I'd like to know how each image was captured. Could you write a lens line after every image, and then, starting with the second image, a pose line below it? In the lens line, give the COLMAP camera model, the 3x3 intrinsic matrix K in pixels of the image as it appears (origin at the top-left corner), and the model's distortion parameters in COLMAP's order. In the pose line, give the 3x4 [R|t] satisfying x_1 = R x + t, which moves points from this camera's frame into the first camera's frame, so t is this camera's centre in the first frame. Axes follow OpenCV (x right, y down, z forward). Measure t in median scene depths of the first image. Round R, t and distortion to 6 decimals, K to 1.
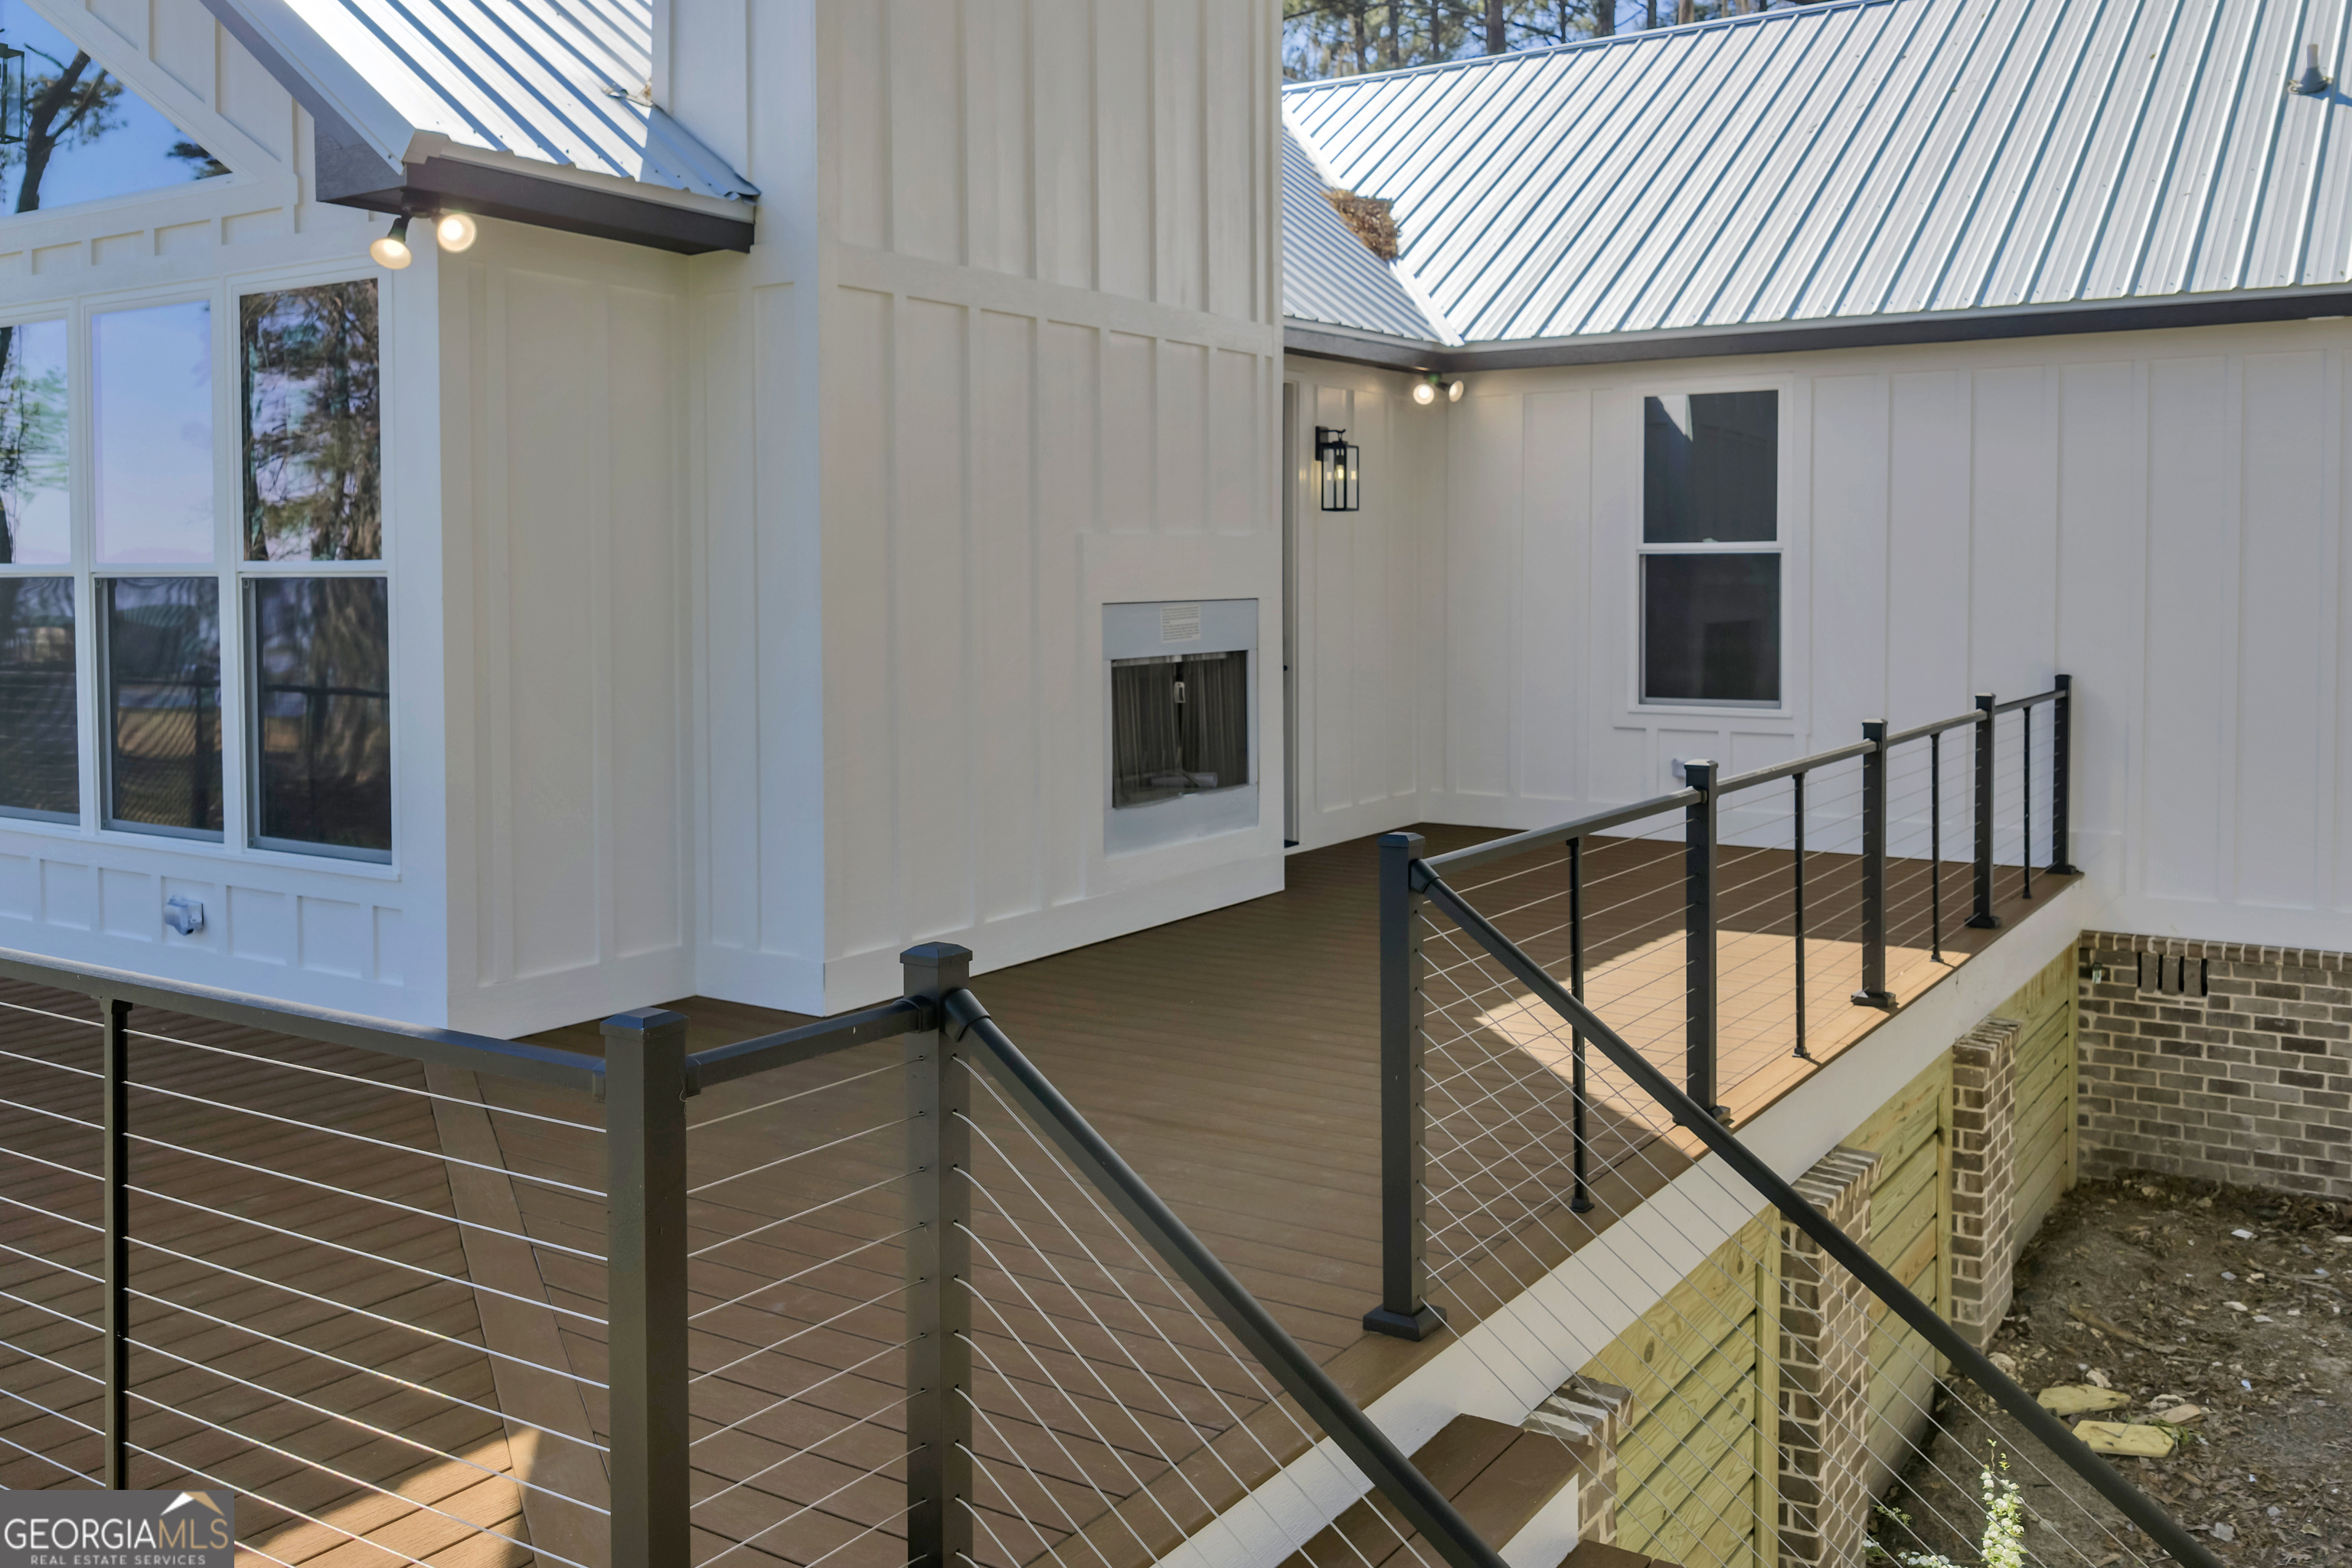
lens RADIAL K [[1990.2, 0, 1145.1], [0, 1990.2, 673.6], [0, 0, 1]] dist [0.010632, -0.001061]
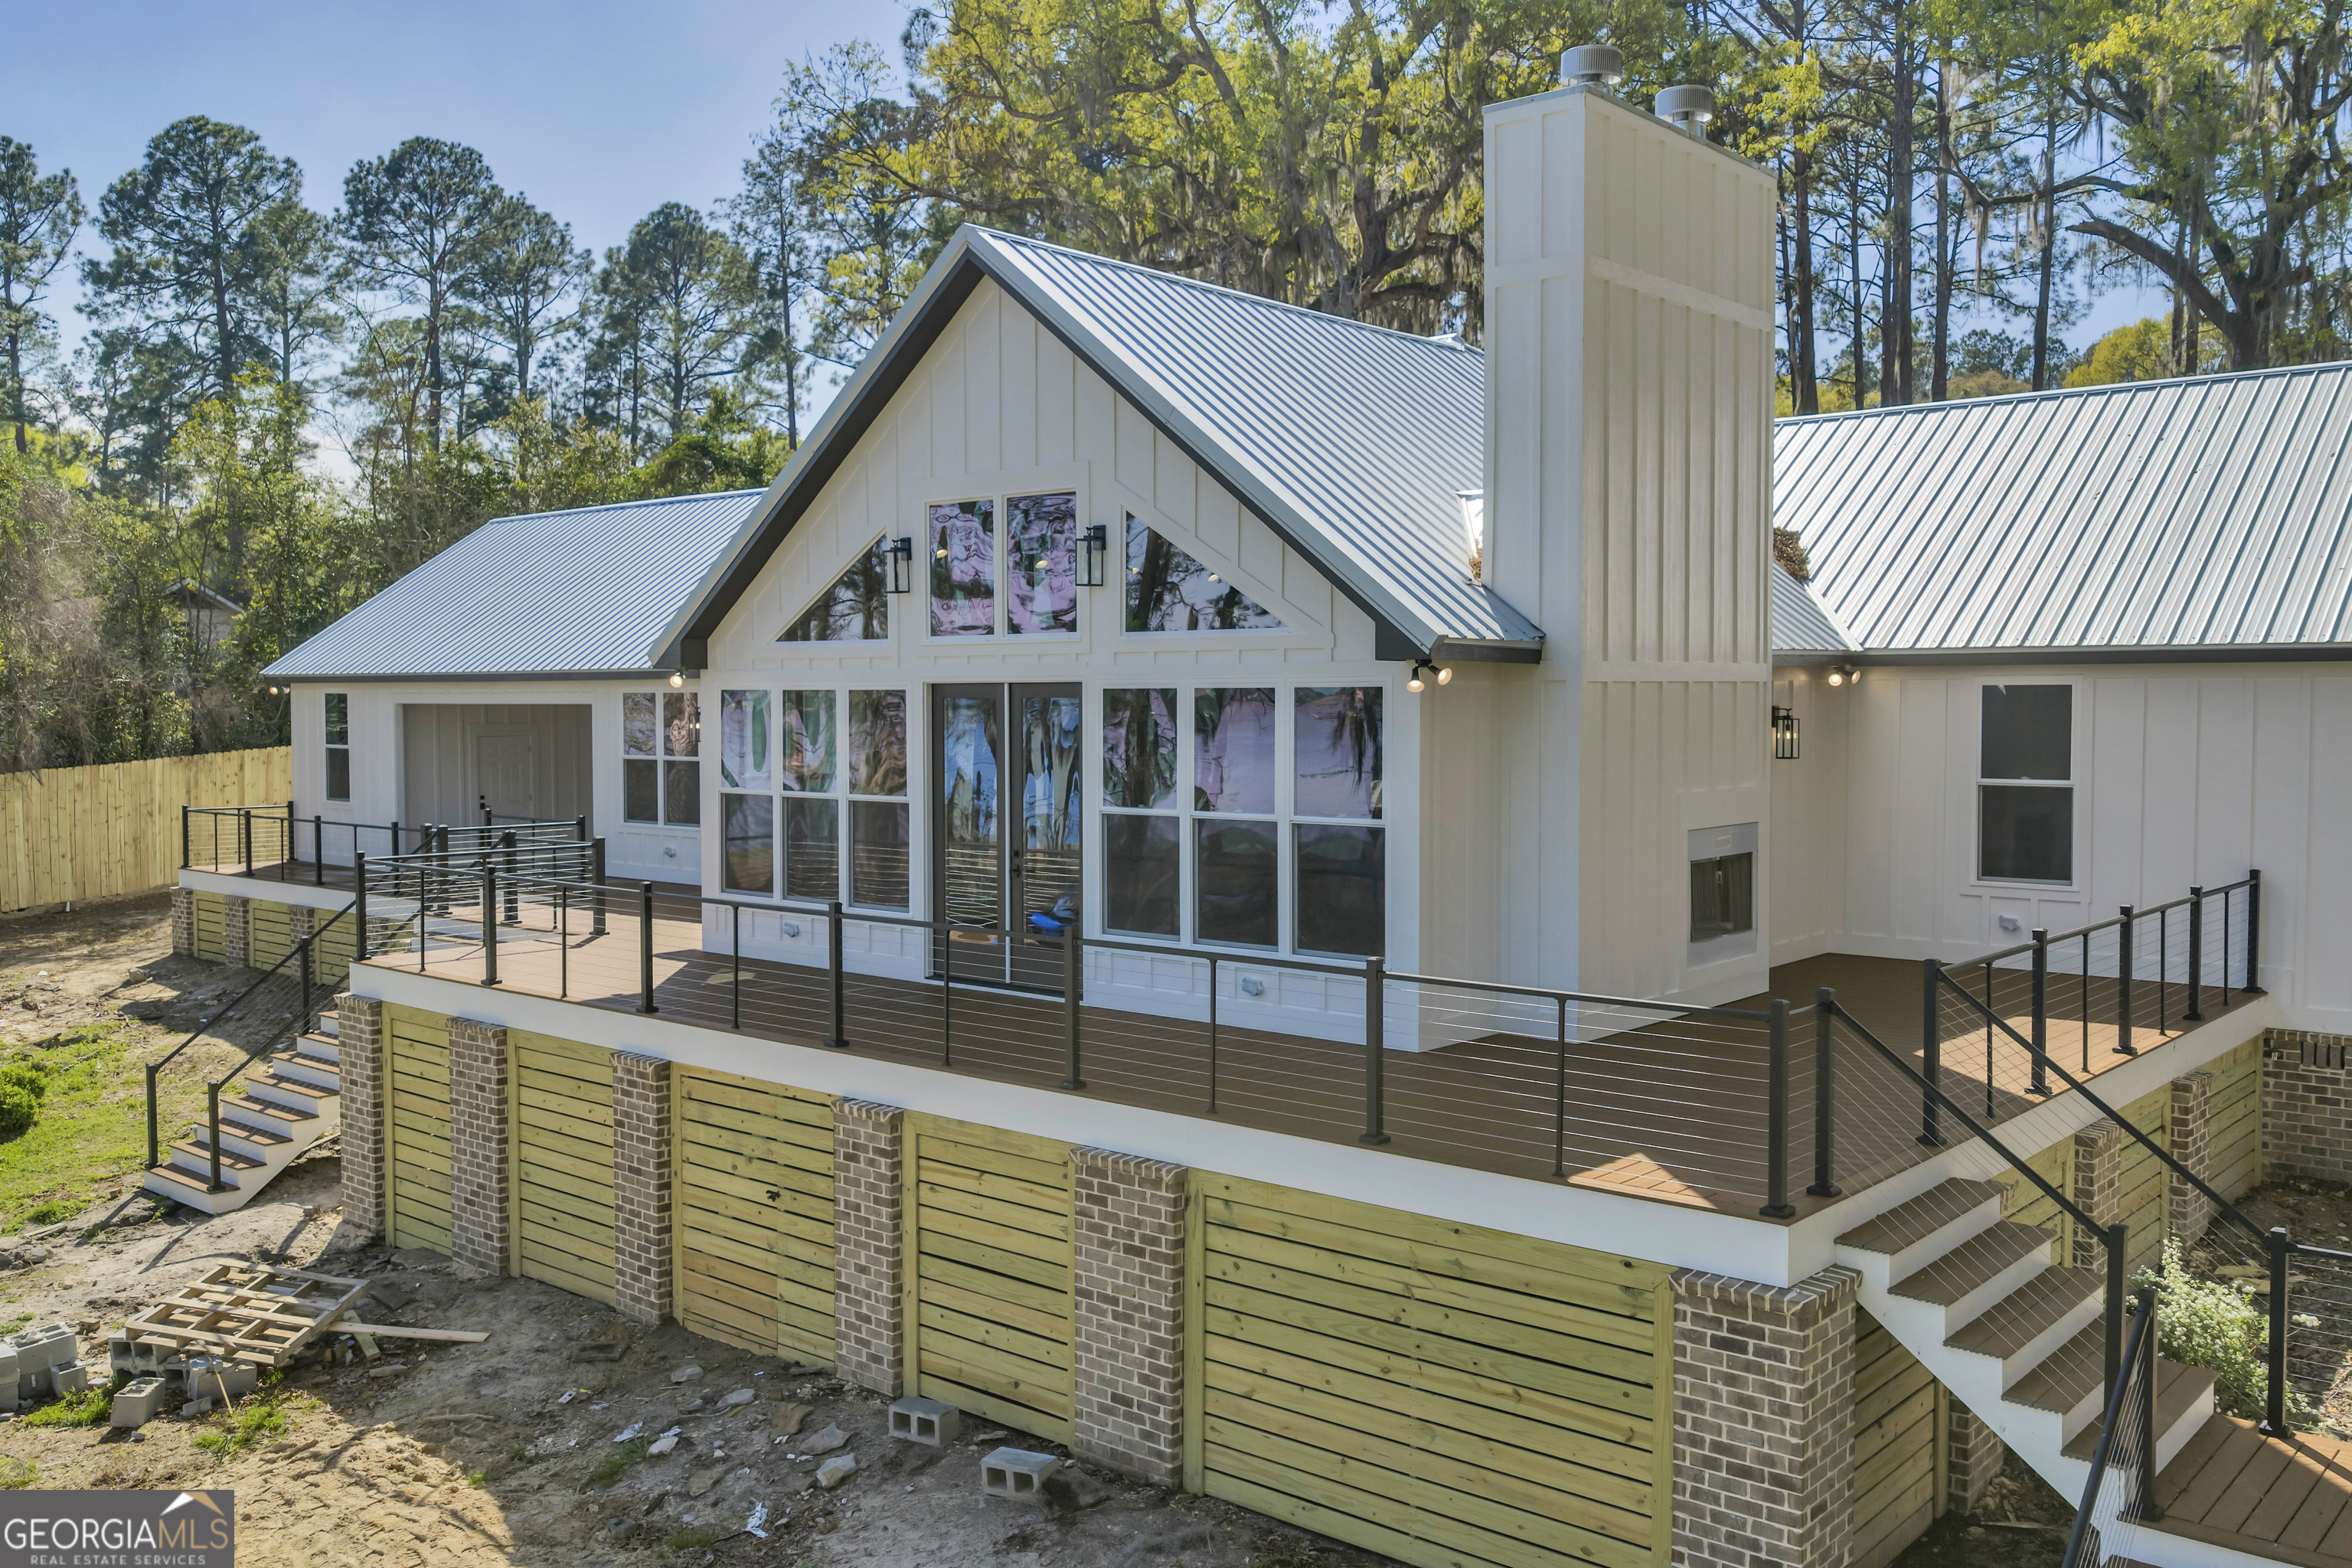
lens RADIAL K [[1937.4, 0, 1176.0], [0, 1937.4, 784.0], [0, 0, 1]] dist [0.008835, -0.003835]
pose [[0.993012, 0.010500, -0.117549, -0.232362], [-0.011032, 0.999932, -0.003881, -0.054989], [0.117500, 0.005151, 0.993060, -0.690183]]
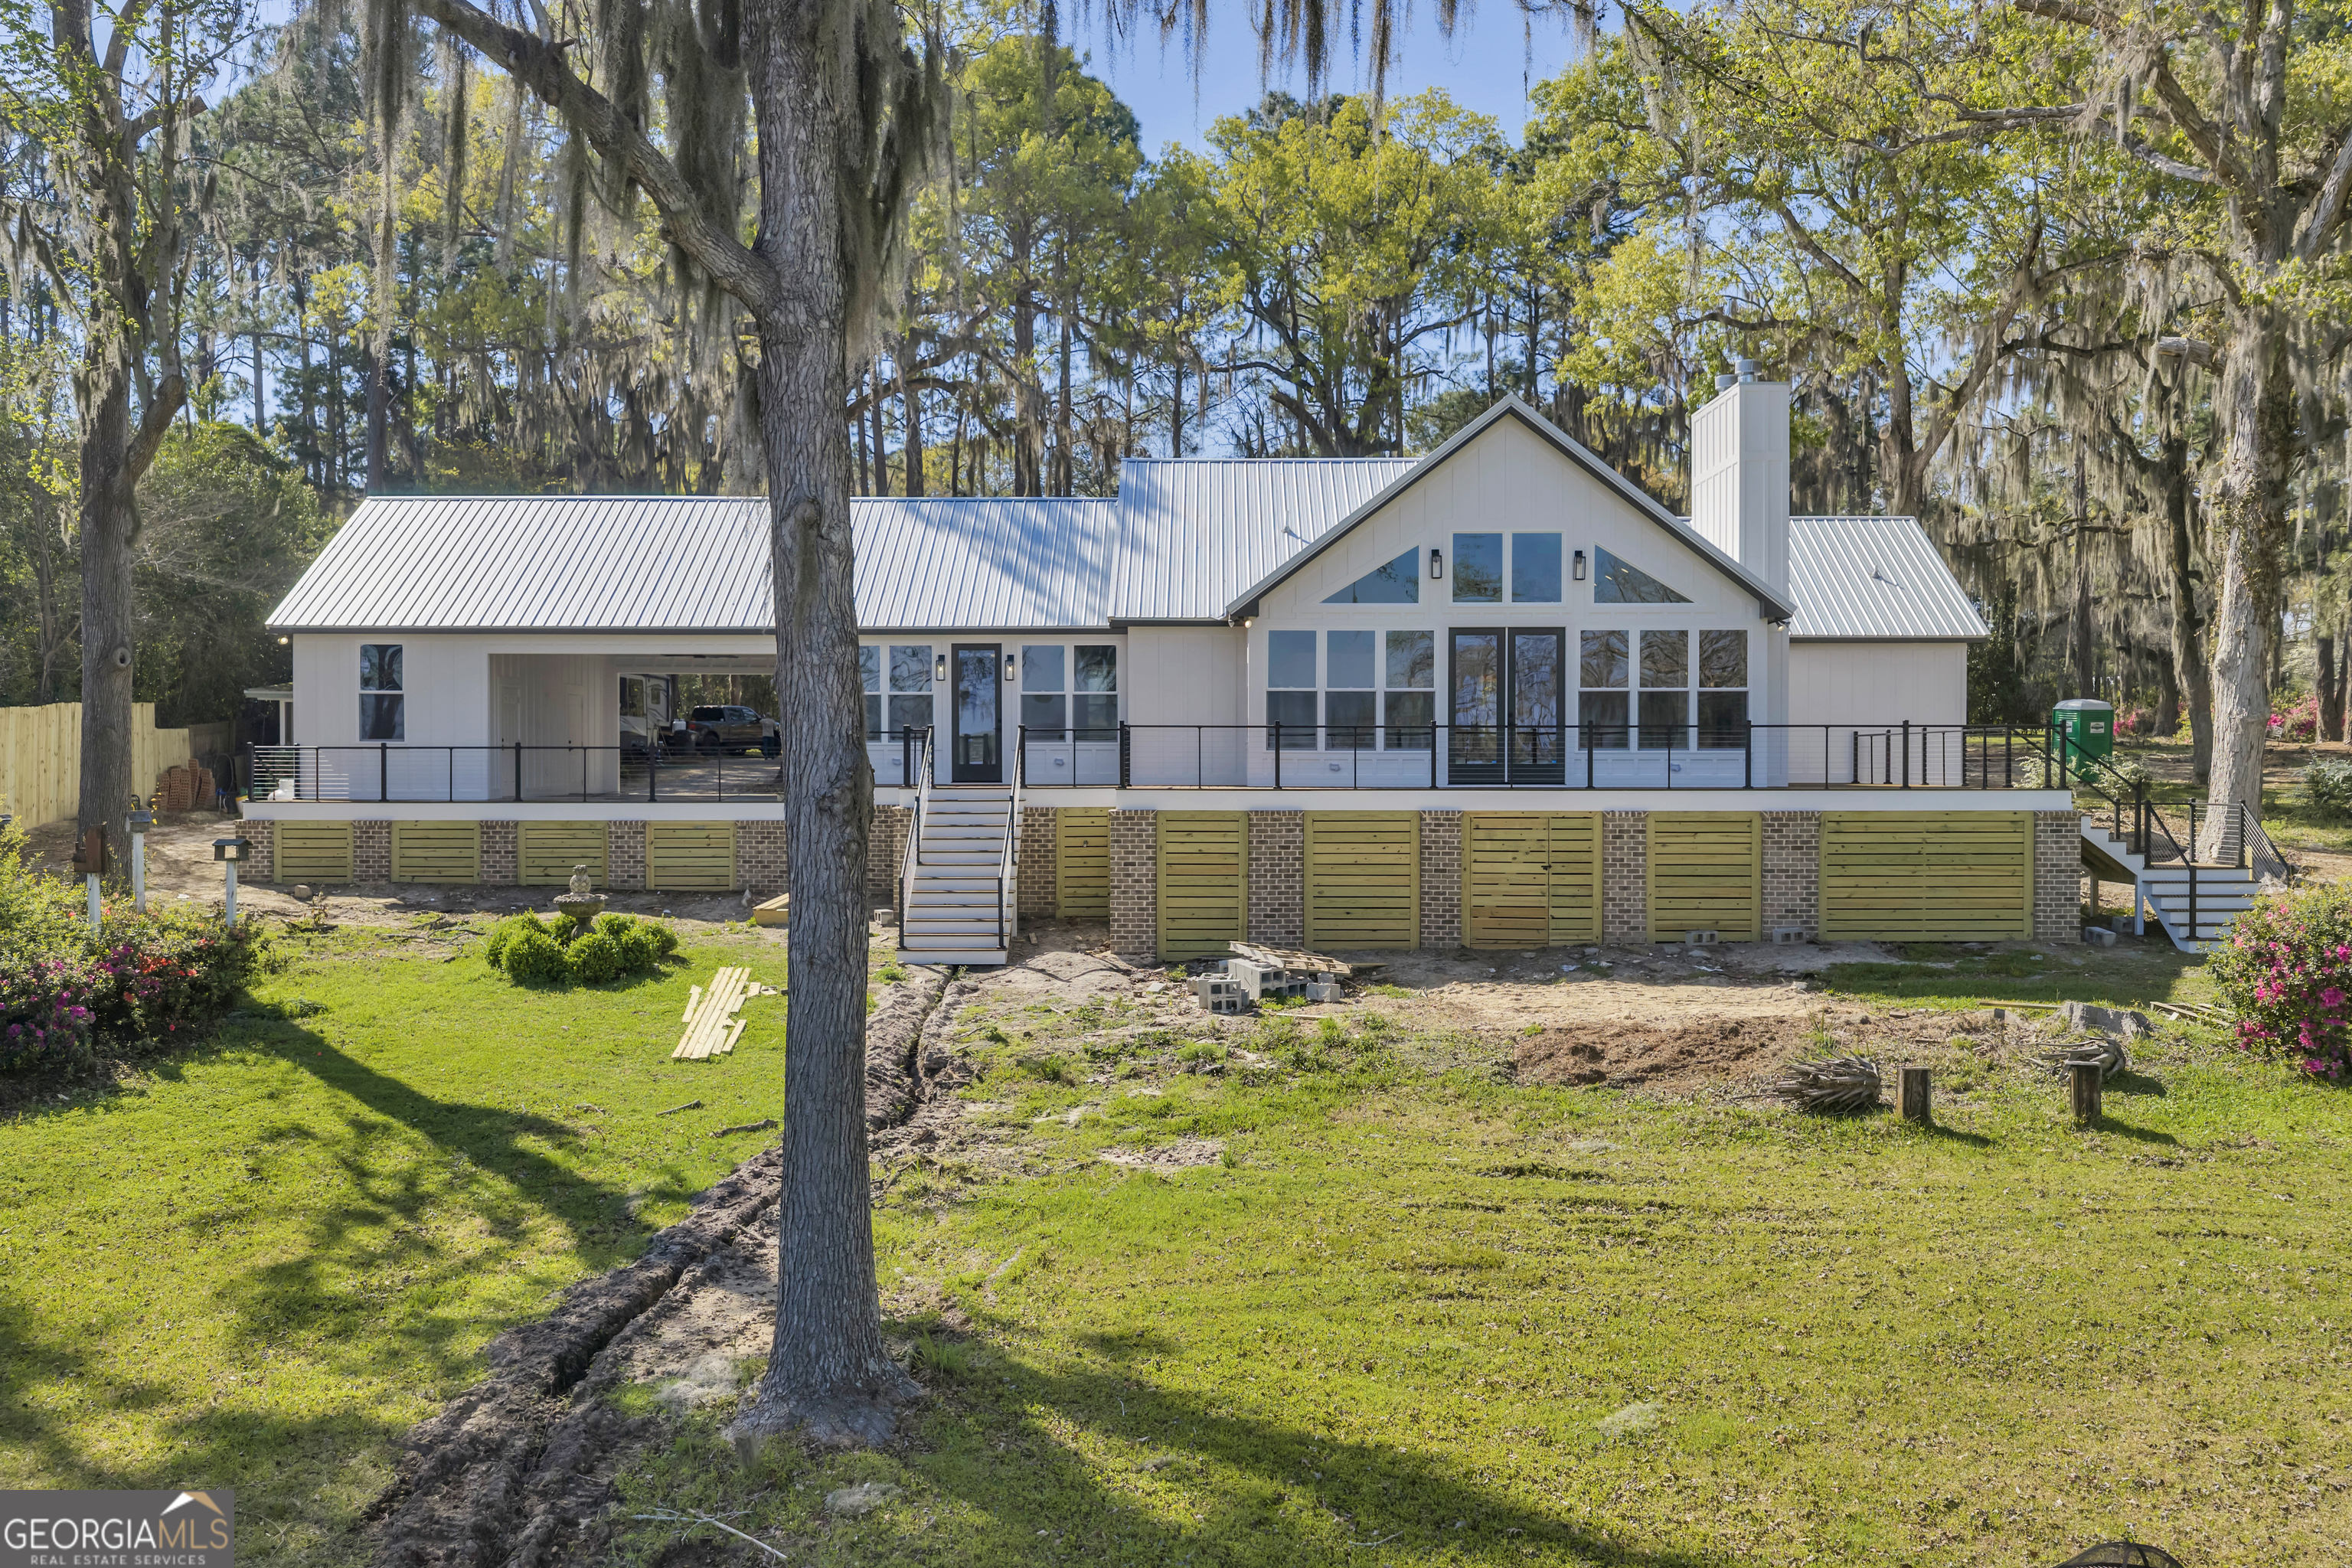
lens RADIAL K [[1984.5, 0, 1135.3], [0, 1984.5, 785.9], [0, 0, 1]] dist [0.010969, -0.002733]
pose [[0.842810, 0.001132, 0.538209, -2.876345], [0.019065, 0.999307, -0.031956, 0.211376], [-0.537873, 0.037194, 0.842205, -1.517681]]
